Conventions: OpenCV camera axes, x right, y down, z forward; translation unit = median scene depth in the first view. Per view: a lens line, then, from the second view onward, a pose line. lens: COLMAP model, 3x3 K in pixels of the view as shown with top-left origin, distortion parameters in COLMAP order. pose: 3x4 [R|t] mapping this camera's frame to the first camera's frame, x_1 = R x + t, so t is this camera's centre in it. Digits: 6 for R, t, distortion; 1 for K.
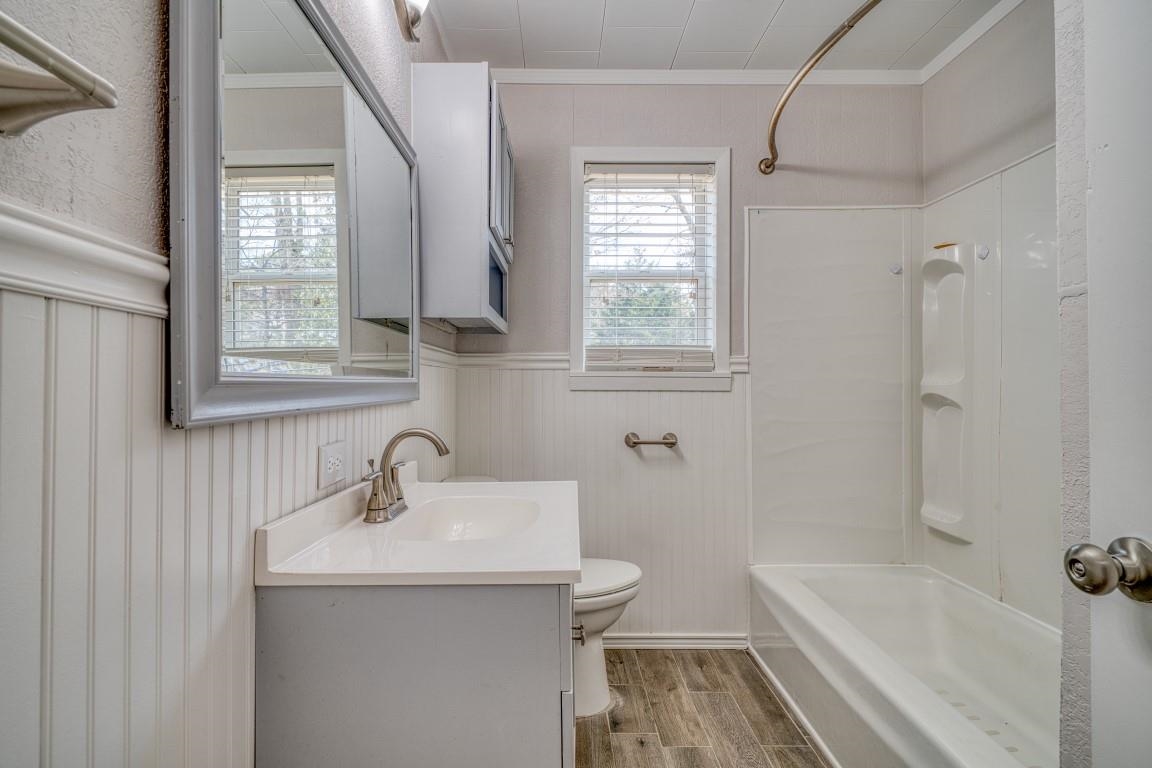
lens RADIAL K [[536.5, 0, 576.0], [0, 536.5, 384.0], [0, 0, 1]] dist [0.003680, 0.000892]
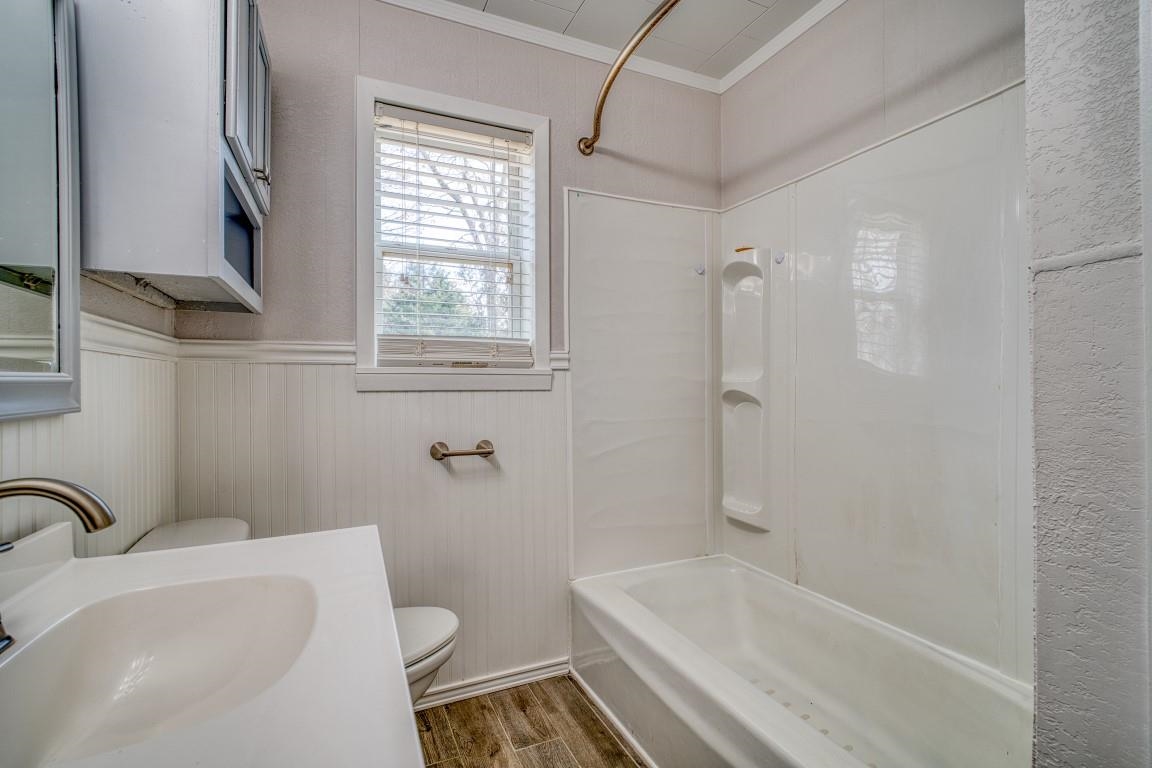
lens RADIAL K [[521.9, 0, 576.0], [0, 521.9, 384.0], [0, 0, 1]] dist [-0.001081, -0.000353]
pose [[0.919690, -0.005464, 0.392607, -0.015626], [0.004771, 0.999985, 0.002741, 0.000917], [-0.392617, -0.000648, 0.919702, 0.186950]]
